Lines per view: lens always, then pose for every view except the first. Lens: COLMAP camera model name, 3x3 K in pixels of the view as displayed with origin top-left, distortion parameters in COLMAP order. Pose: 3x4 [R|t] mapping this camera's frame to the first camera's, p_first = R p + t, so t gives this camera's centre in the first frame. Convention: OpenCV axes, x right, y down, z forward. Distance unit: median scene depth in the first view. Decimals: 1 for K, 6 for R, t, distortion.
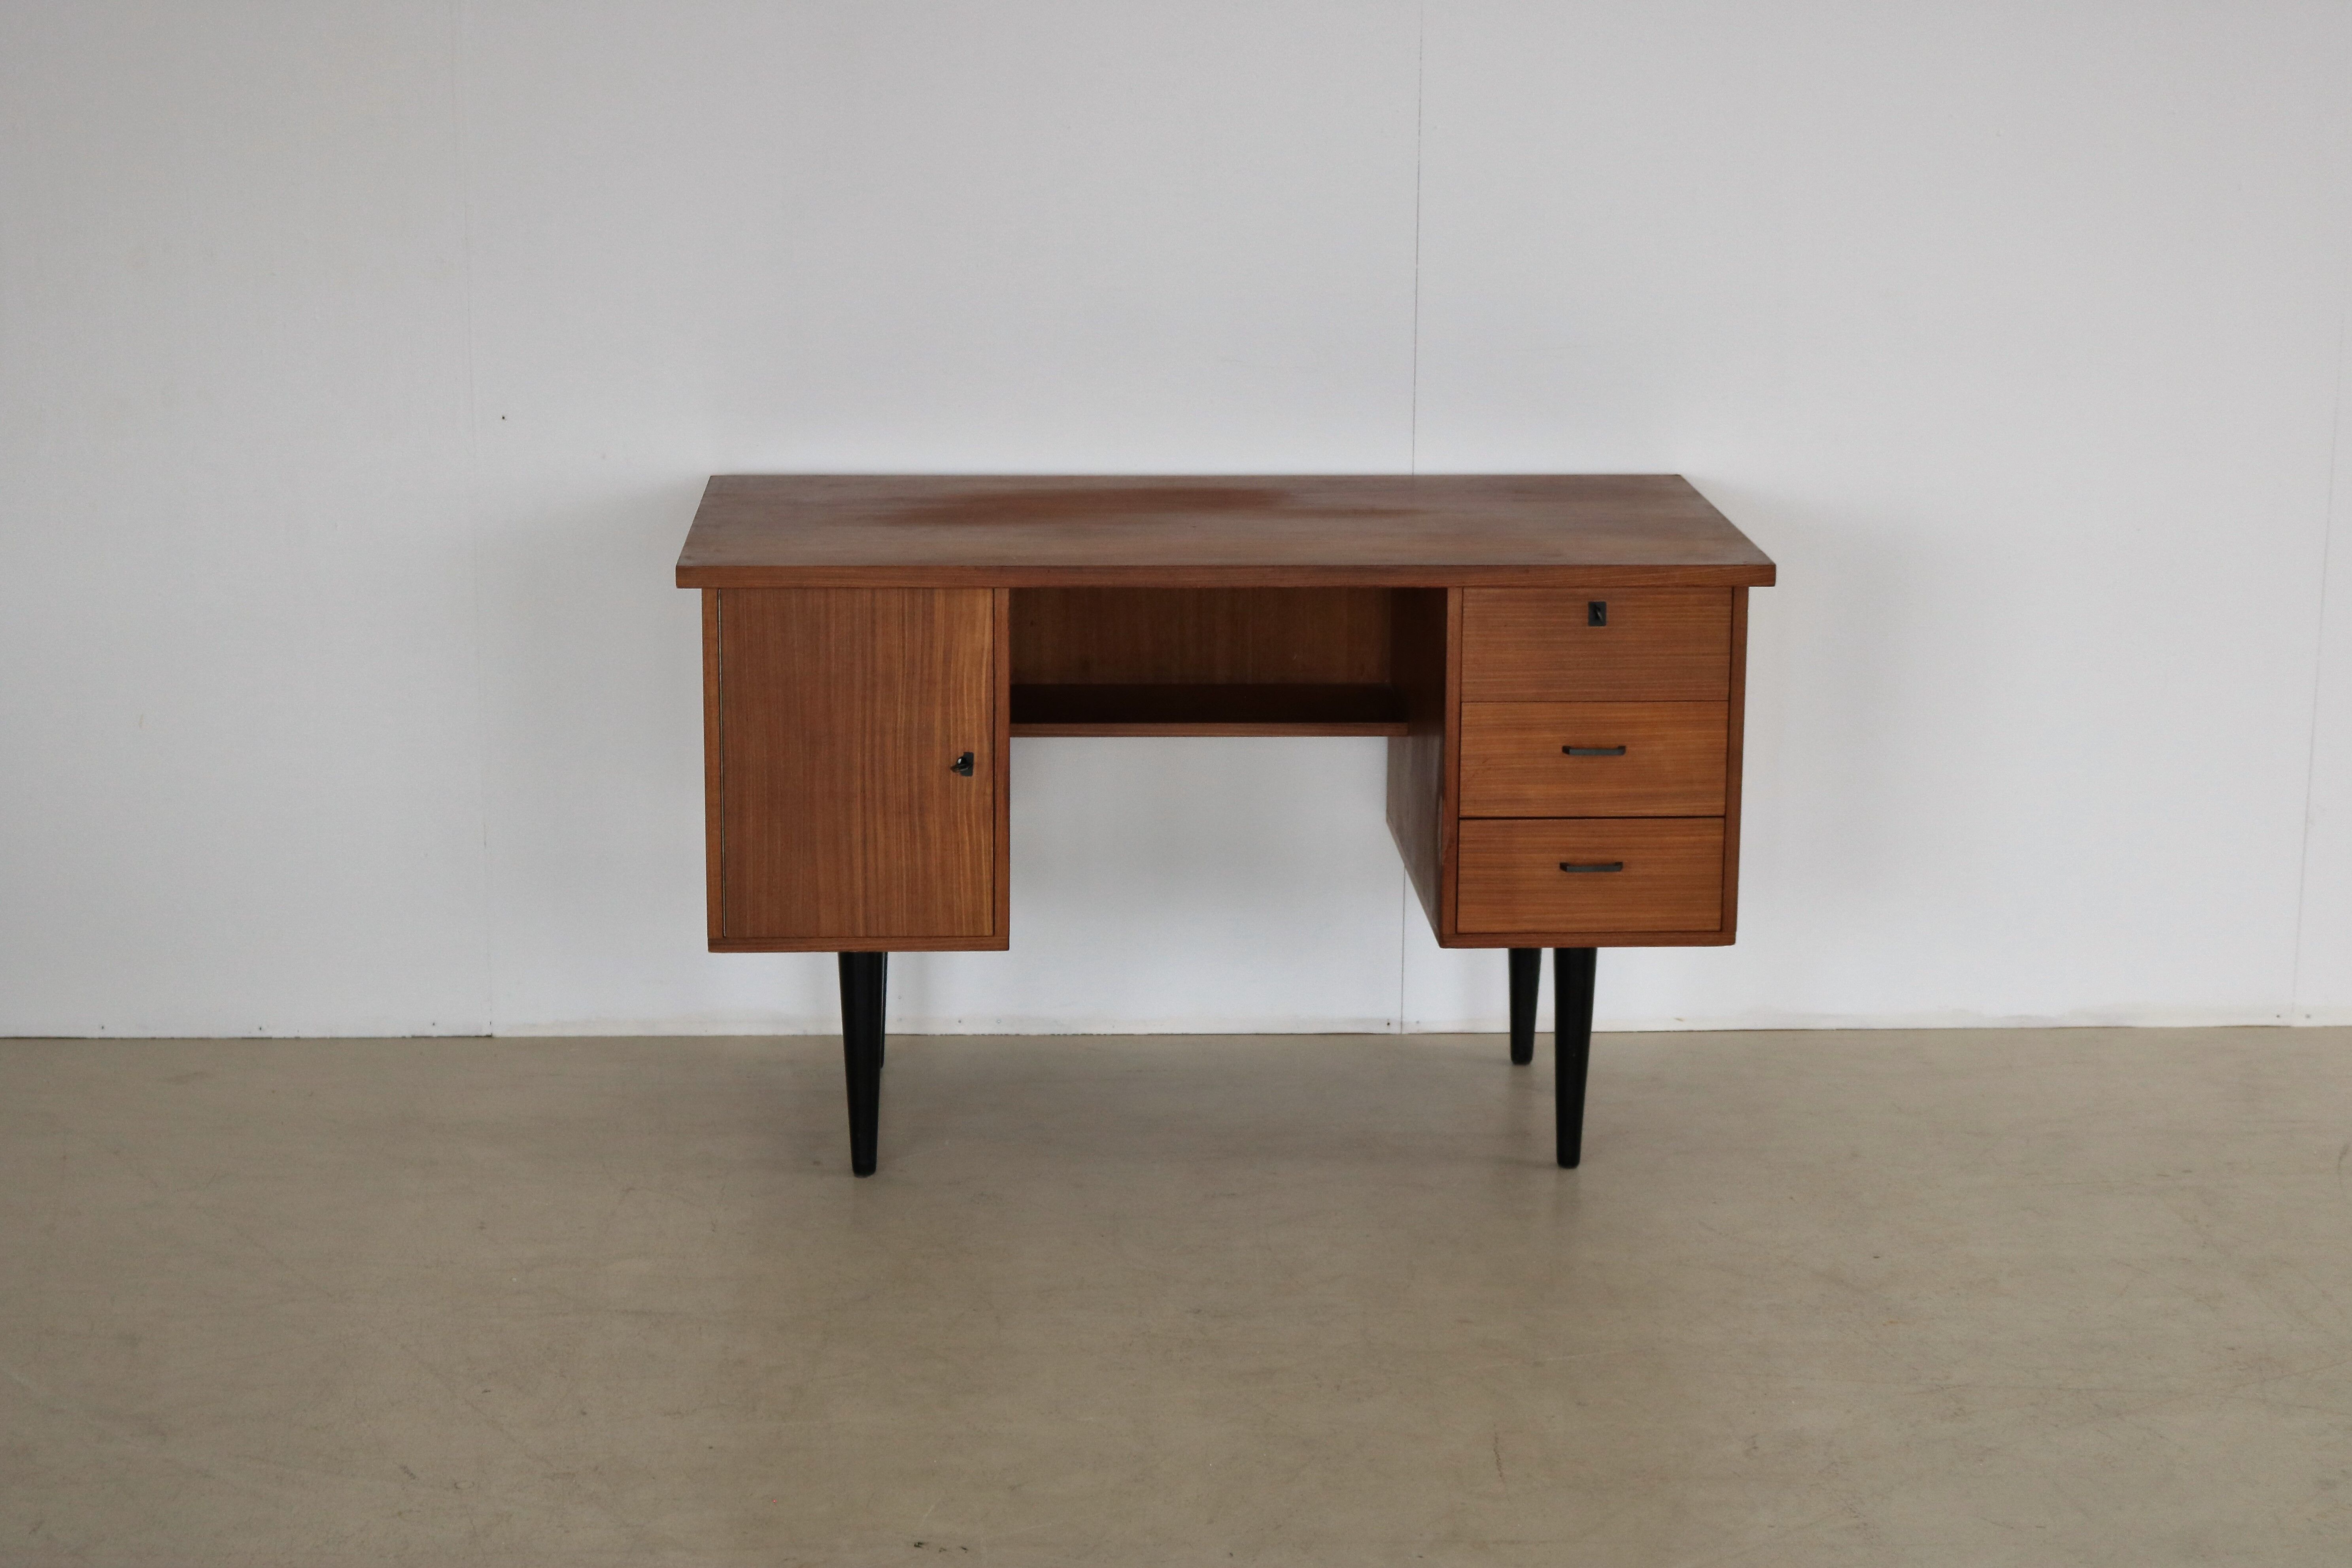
lens RADIAL K [[4059.9, 0, 1176.0], [0, 4059.9, 784.0], [0, 0, 1]] dist [-0.007520, -0.035538]
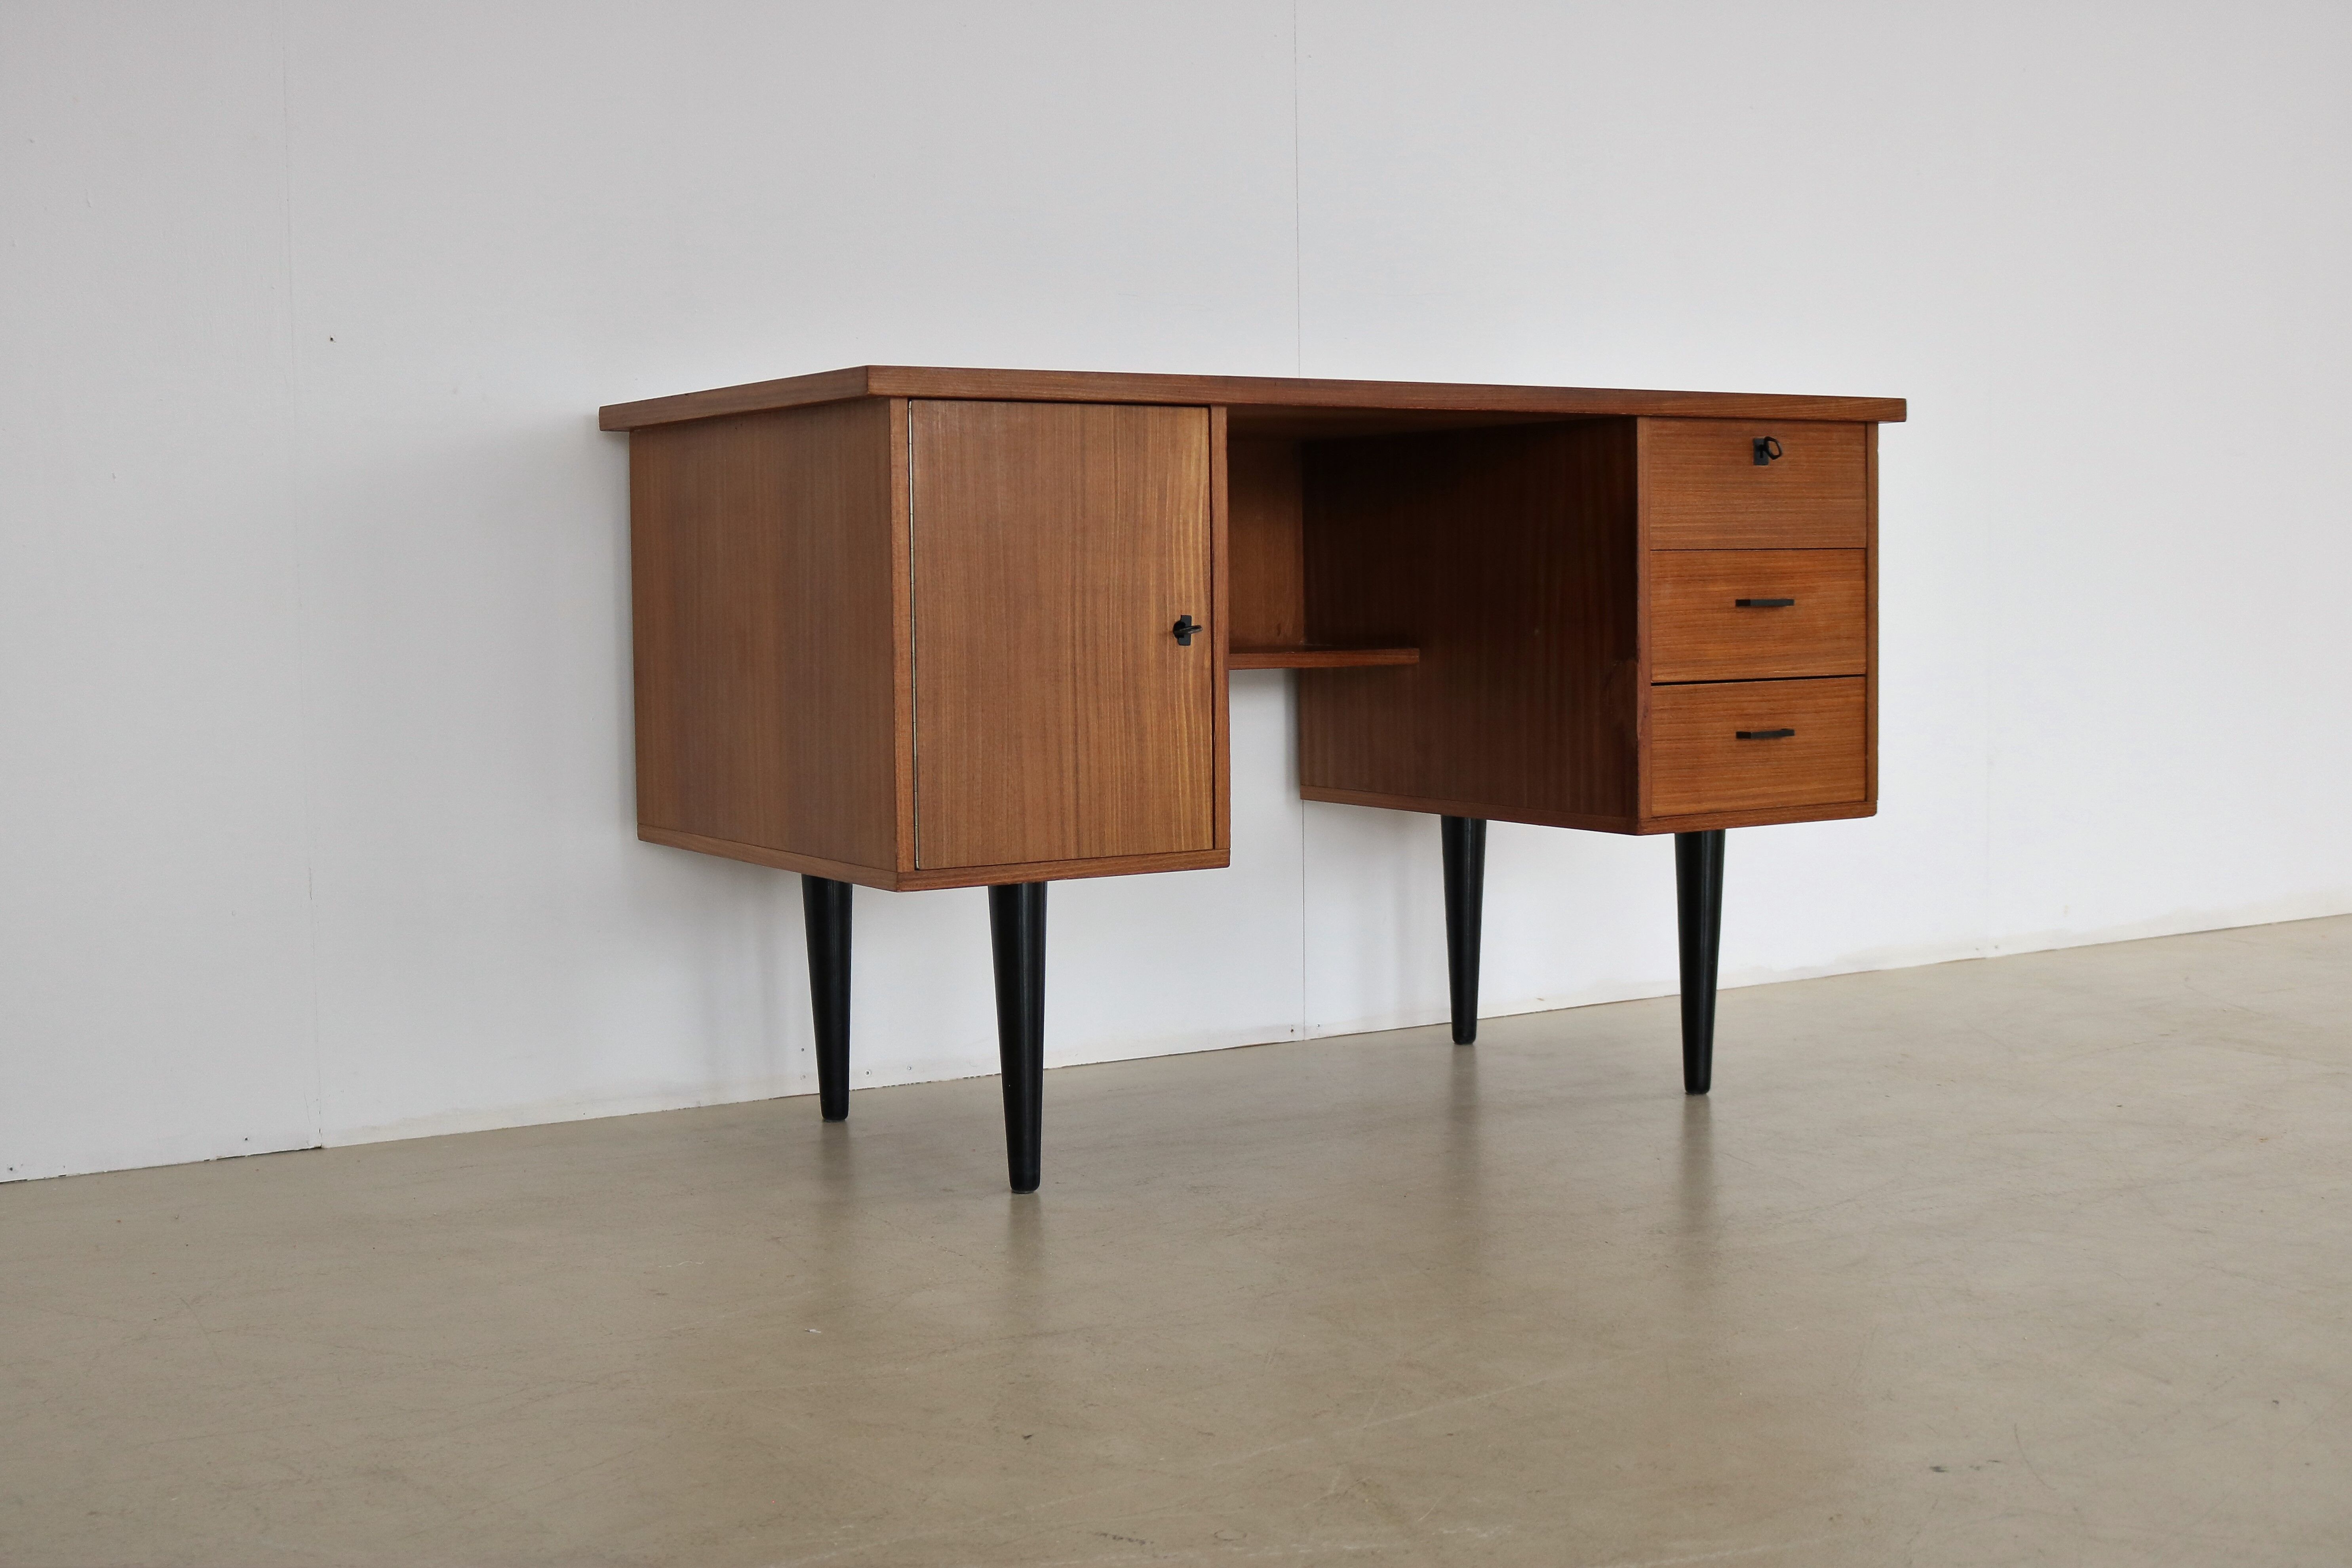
lens RADIAL K [[2873.9, 0, 1176.0], [0, 2873.9, 784.0], [0, 0, 1]] dist [-0.083080, 0.008476]
pose [[0.874121, -0.054300, 0.482663, -0.328408], [0.129966, 0.983644, -0.124713, 0.095535], [-0.467997, 0.171744, 0.866881, 0.511214]]
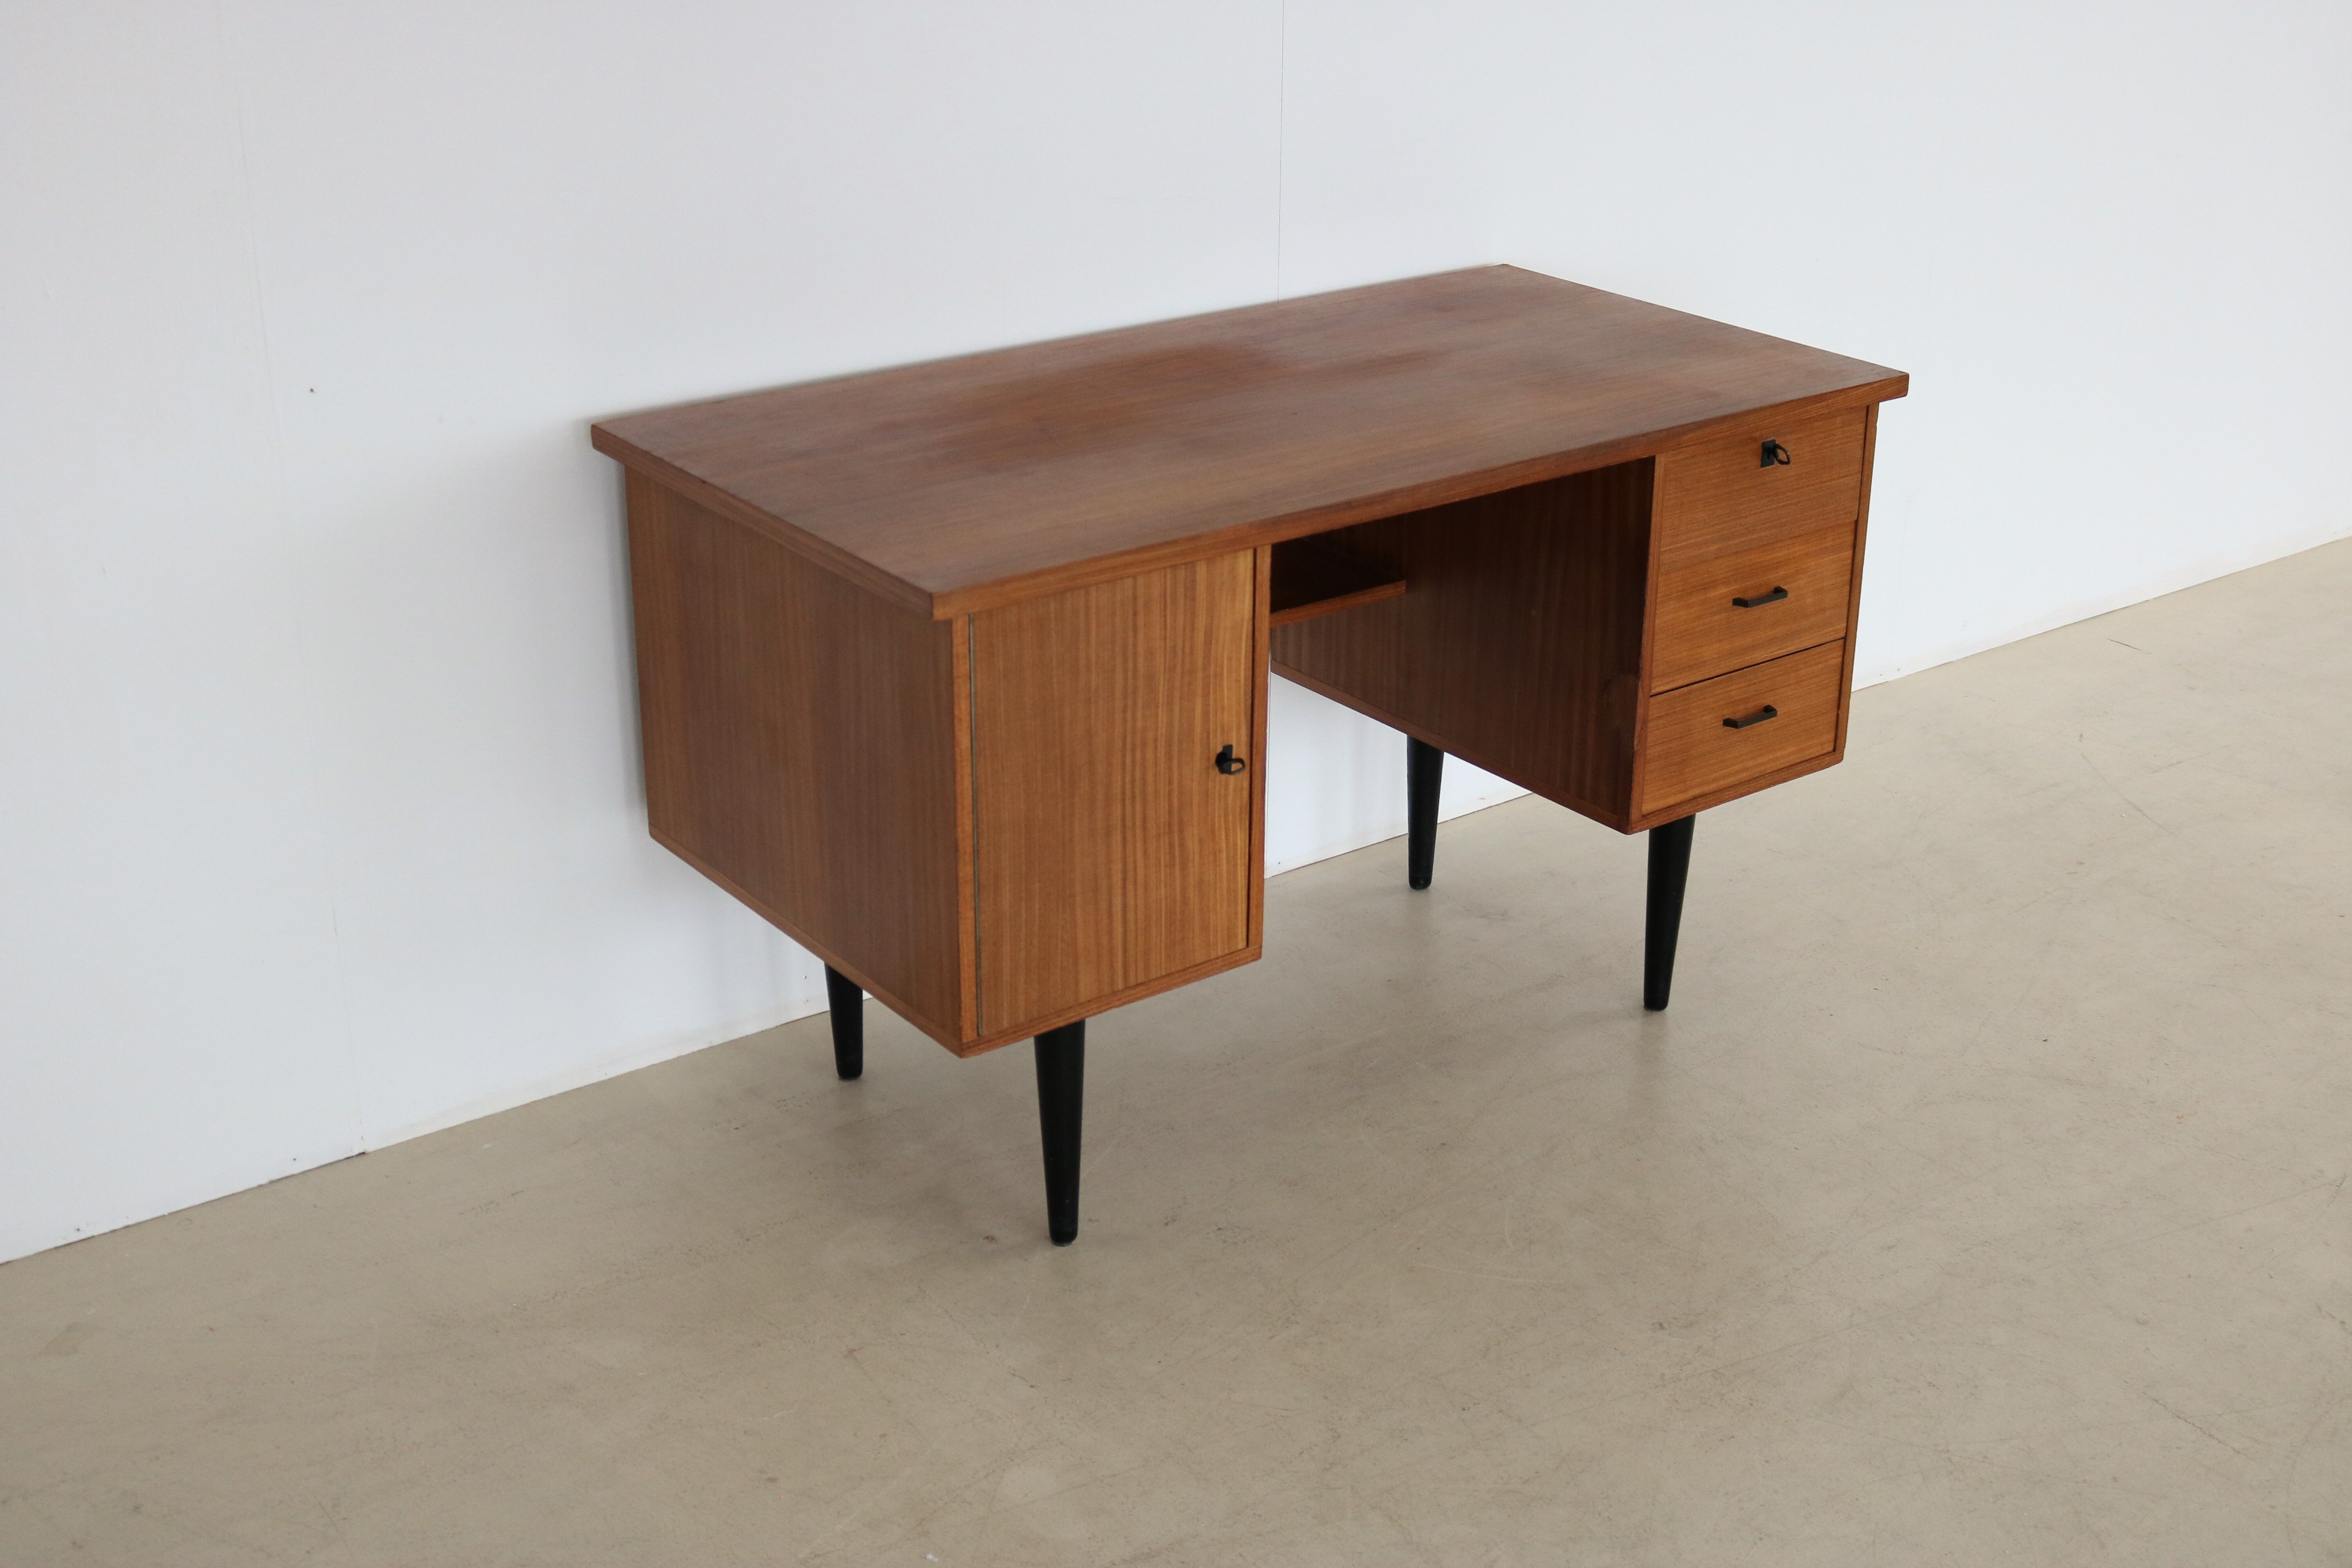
lens RADIAL K [[2877.2, 0, 1176.0], [0, 2877.2, 784.0], [0, 0, 1]] dist [-0.094719, 0.025048]
pose [[0.830578, -0.219652, 0.511755, -0.355420], [0.129098, 0.969841, 0.206741, -0.120408], [-0.541732, -0.105648, 0.833885, 0.521976]]
